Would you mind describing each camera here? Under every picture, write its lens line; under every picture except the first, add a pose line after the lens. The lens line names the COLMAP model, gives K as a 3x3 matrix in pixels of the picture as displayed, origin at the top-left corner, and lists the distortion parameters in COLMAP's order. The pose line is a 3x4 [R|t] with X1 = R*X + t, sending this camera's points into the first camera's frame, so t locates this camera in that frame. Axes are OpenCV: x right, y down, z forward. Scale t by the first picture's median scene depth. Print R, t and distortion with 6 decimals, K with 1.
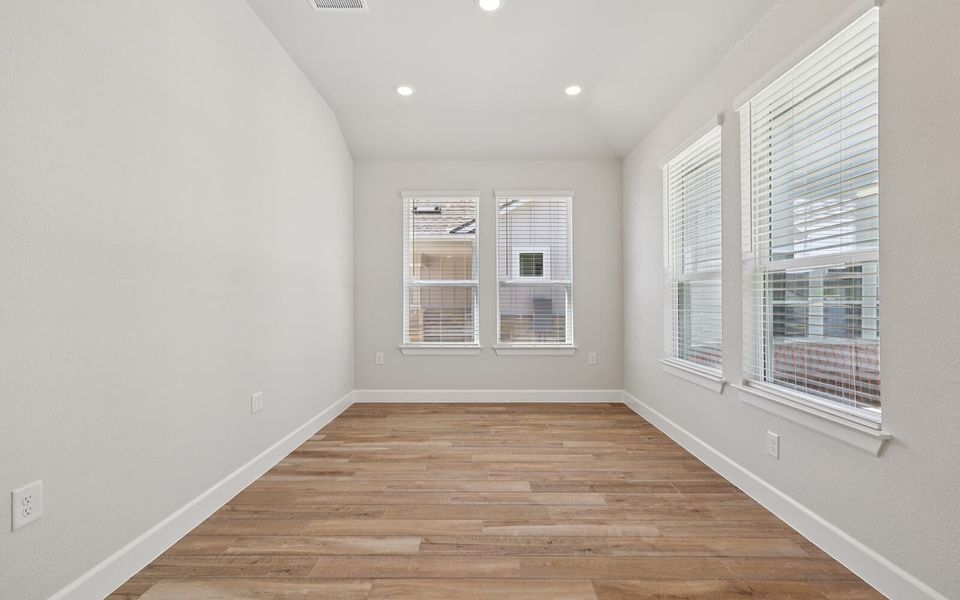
lens RADIAL K [[407.0, 0, 478.5], [0, 407.0, 296.7], [0, 0, 1]] dist [-0.001680, 0.000179]
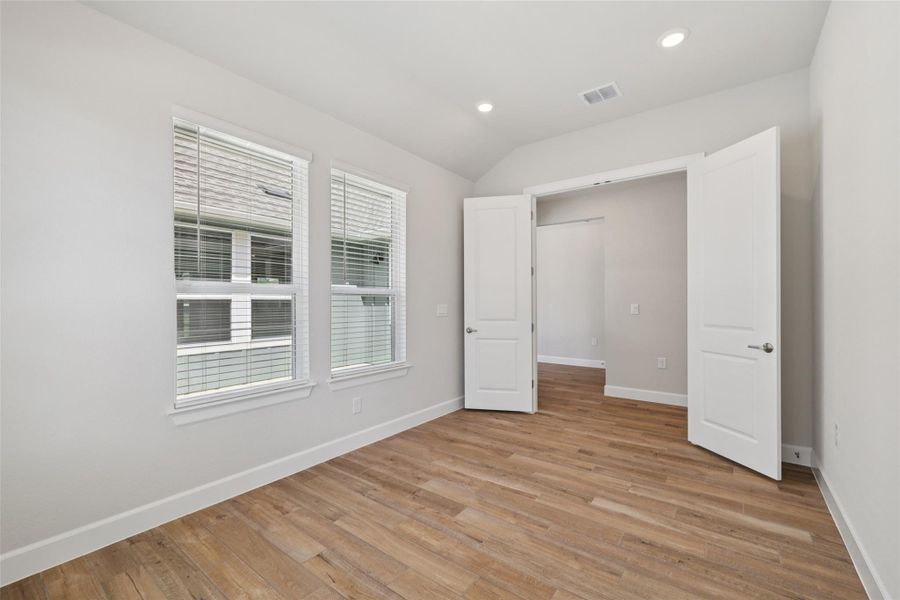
lens RADIAL K [[377.9, 0, 449.4], [0, 377.9, 305.5], [0, 0, 1]] dist [0.000004, -0.000382]
pose [[-0.805918, -0.002625, 0.592021, -0.423291], [-0.003323, 0.999994, -0.000090, -0.026143], [-0.592018, -0.002040, -0.805922, 1.937234]]
